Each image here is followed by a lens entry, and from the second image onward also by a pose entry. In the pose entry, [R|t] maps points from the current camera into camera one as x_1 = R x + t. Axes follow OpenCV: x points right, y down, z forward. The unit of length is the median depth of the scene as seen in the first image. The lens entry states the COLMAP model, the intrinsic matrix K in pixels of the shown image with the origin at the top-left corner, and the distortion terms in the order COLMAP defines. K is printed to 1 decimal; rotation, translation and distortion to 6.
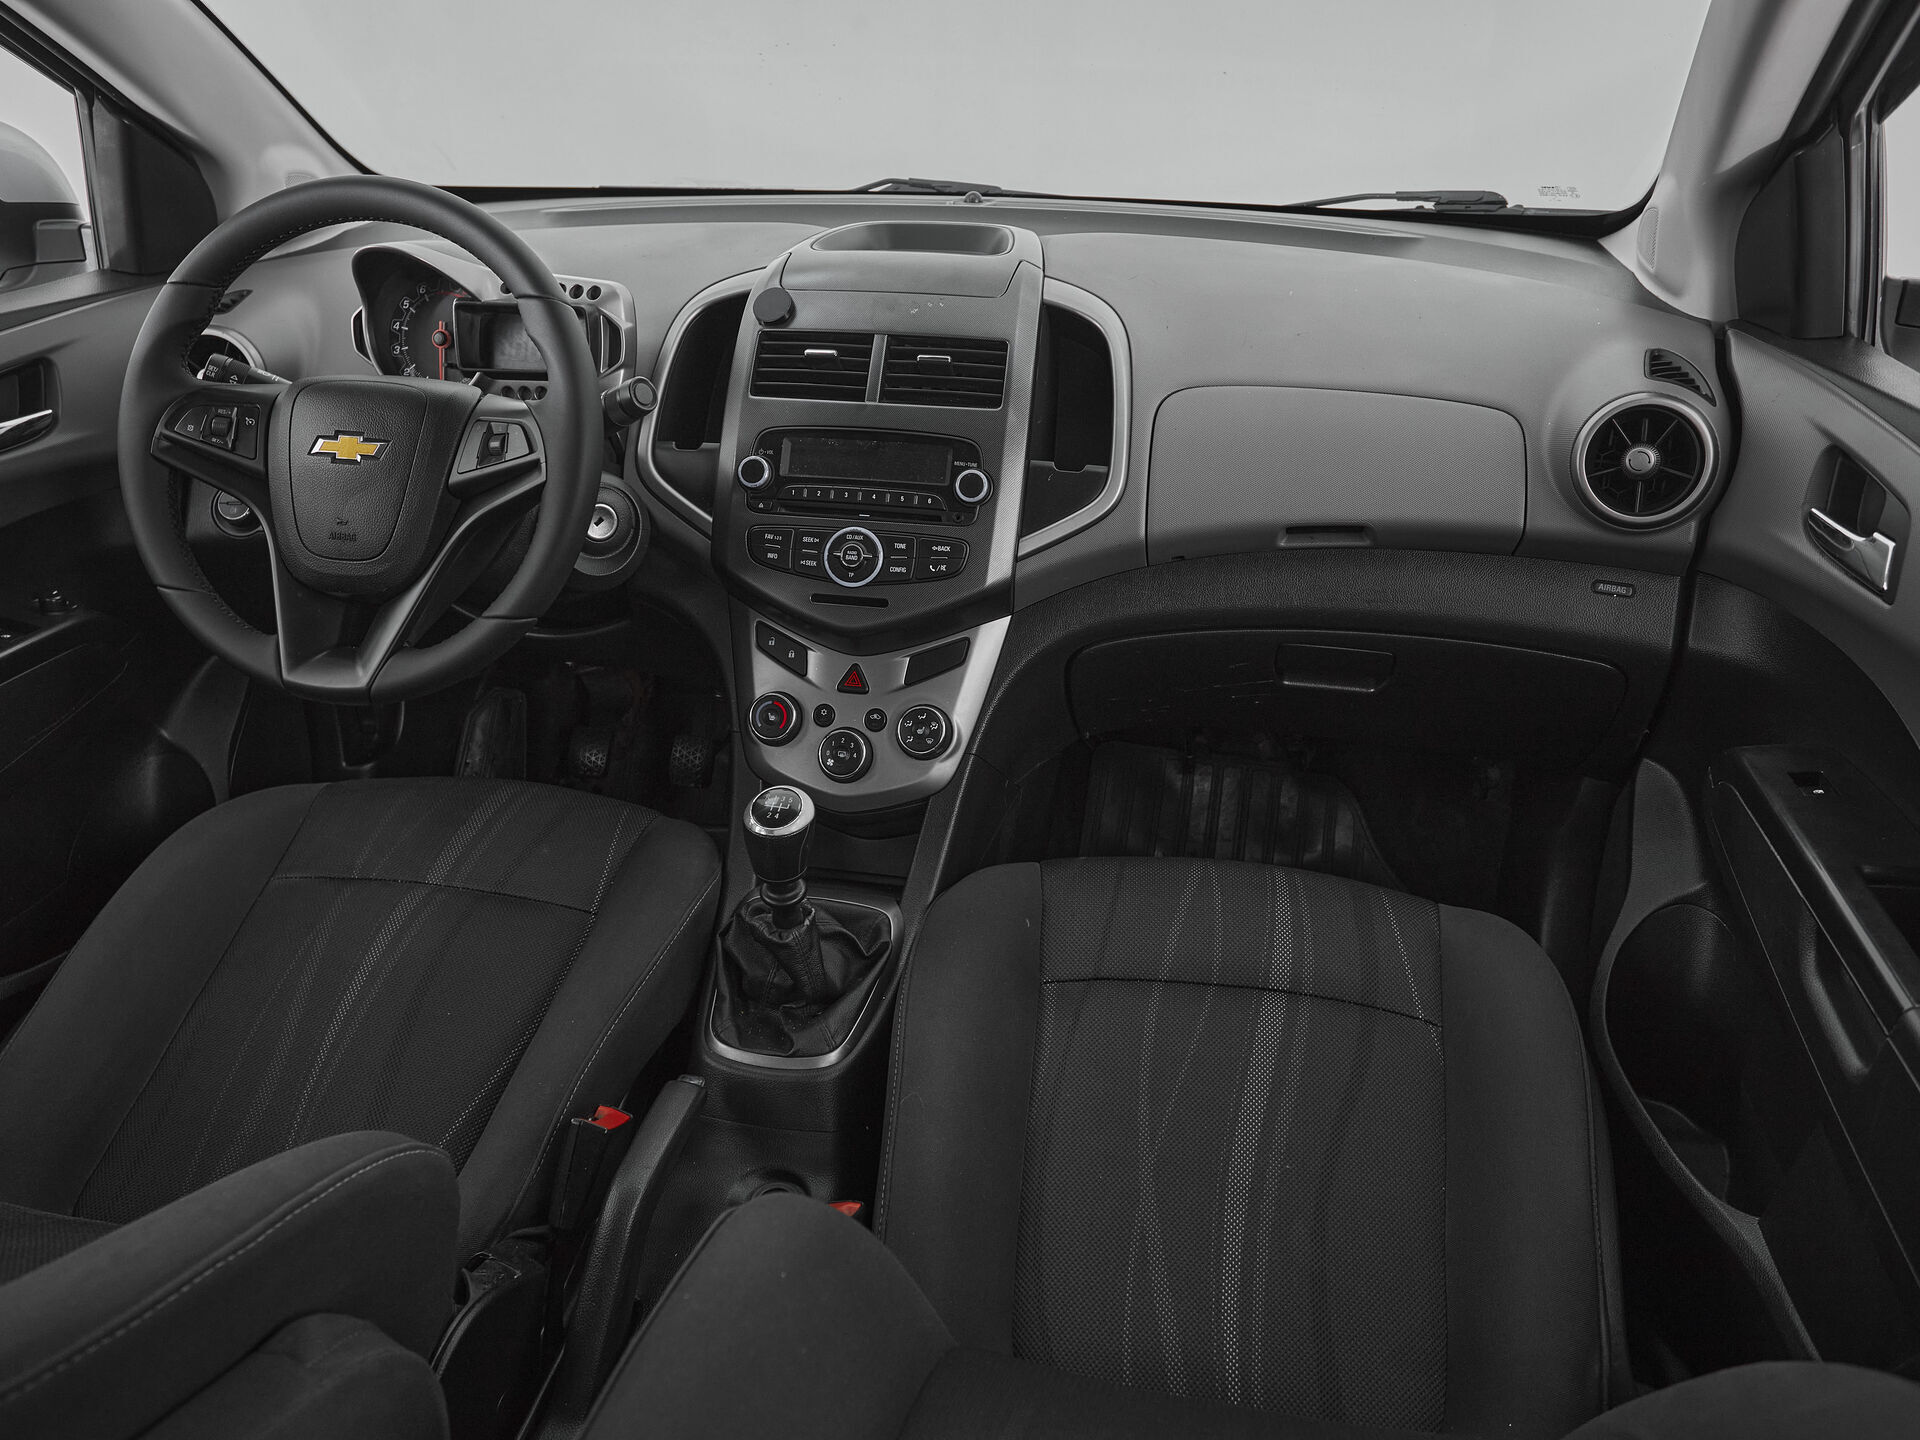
lens RADIAL K [[1496.1, 0, 940.1], [0, 1496.1, 730.4], [0, 0, 1]] dist [-0.070518, 0.081123]
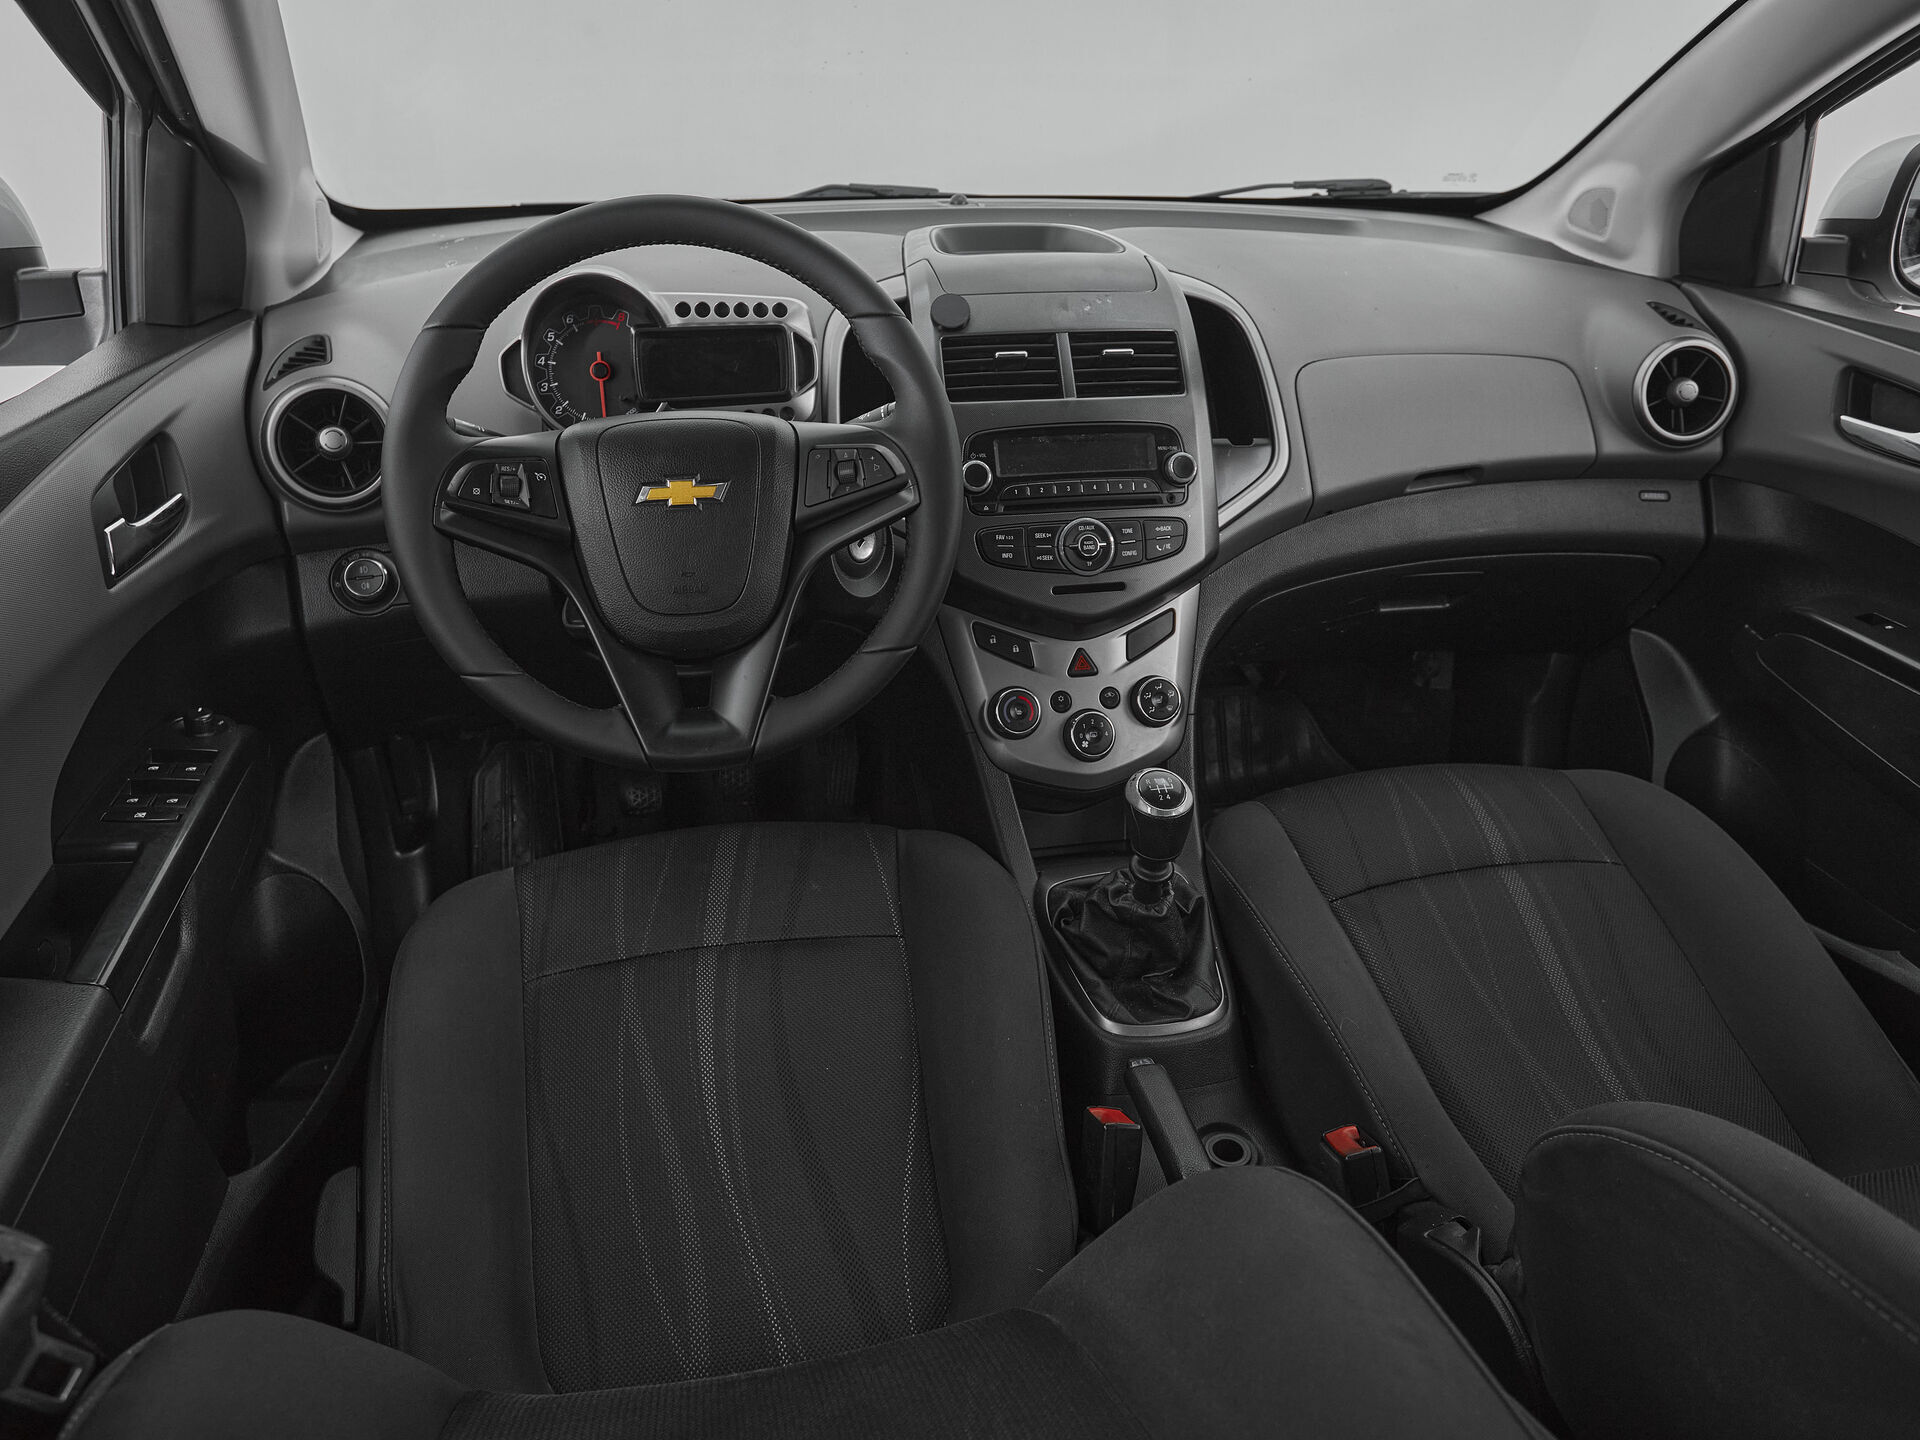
lens RADIAL K [[1391.8, 0, 960.0], [0, 1391.8, 720.0], [0, 0, 1]] dist [-0.076133, 0.068914]
pose [[0.919922, -0.169702, 0.353475, -0.502093], [0.162365, 0.985435, 0.050547, -0.059583], [-0.356904, 0.010893, 0.934077, 0.122022]]
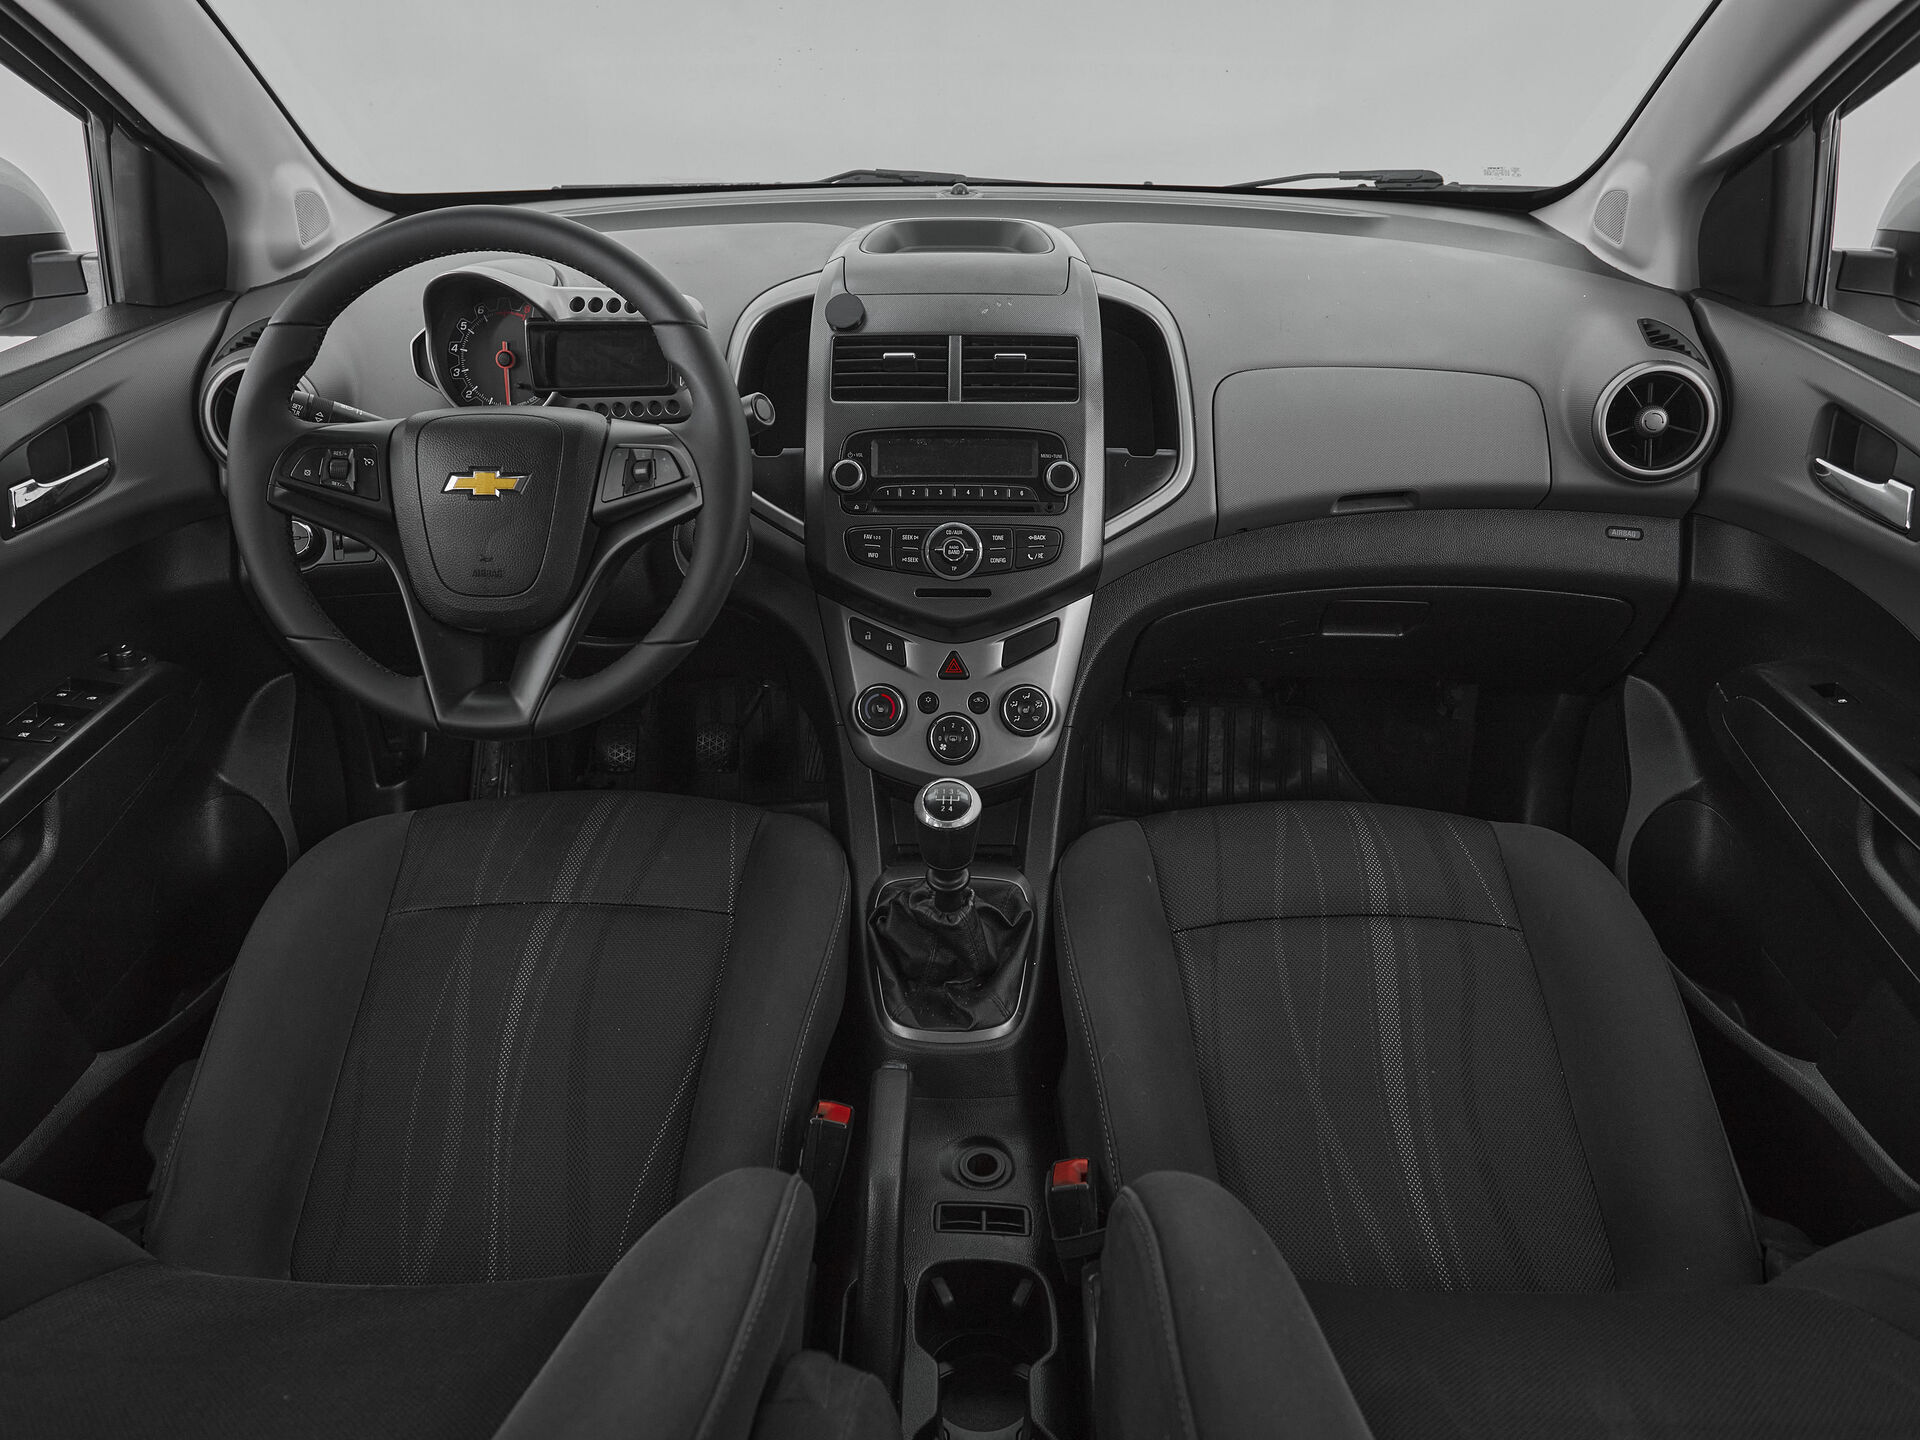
lens RADIAL K [[1417.6, 0, 953.2], [0, 1417.6, 724.9], [0, 0, 1]] dist [-0.077559, 0.074322]
pose [[0.983548, -0.091908, 0.155521, -0.223230], [0.084711, 0.995032, 0.052302, -0.046406], [-0.159555, -0.038267, 0.986447, 0.013709]]
